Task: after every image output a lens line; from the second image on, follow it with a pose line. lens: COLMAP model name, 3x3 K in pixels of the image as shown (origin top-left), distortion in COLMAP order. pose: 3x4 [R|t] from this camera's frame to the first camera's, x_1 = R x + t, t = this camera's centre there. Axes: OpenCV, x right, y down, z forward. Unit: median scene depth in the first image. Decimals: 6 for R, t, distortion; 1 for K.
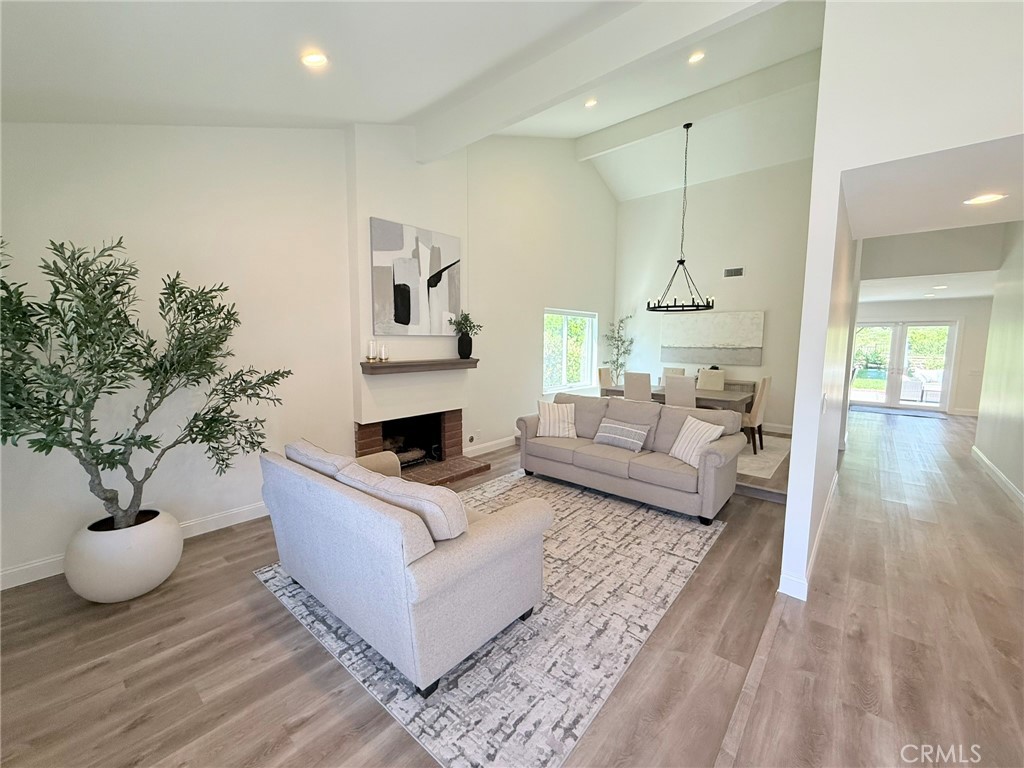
lens RADIAL K [[409.4, 0, 512.7], [0, 409.4, 383.0], [0, 0, 1]] dist [-0.002736, 0.000996]
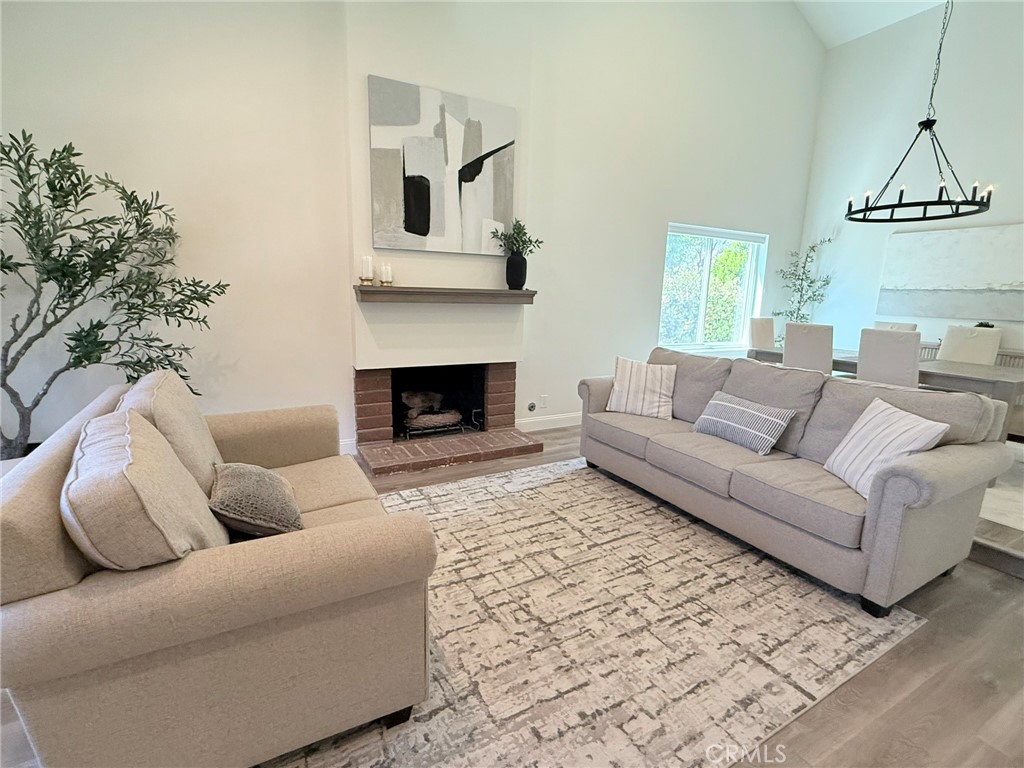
lens RADIAL K [[487.9, 0, 505.1], [0, 487.9, 382.2], [0, 0, 1]] dist [0.002947, -0.000884]
pose [[0.938459, 0.081542, -0.335626, 0.197966], [-0.055829, 0.994766, 0.085578, 0.033675], [0.340847, -0.061574, 0.938100, 0.265085]]
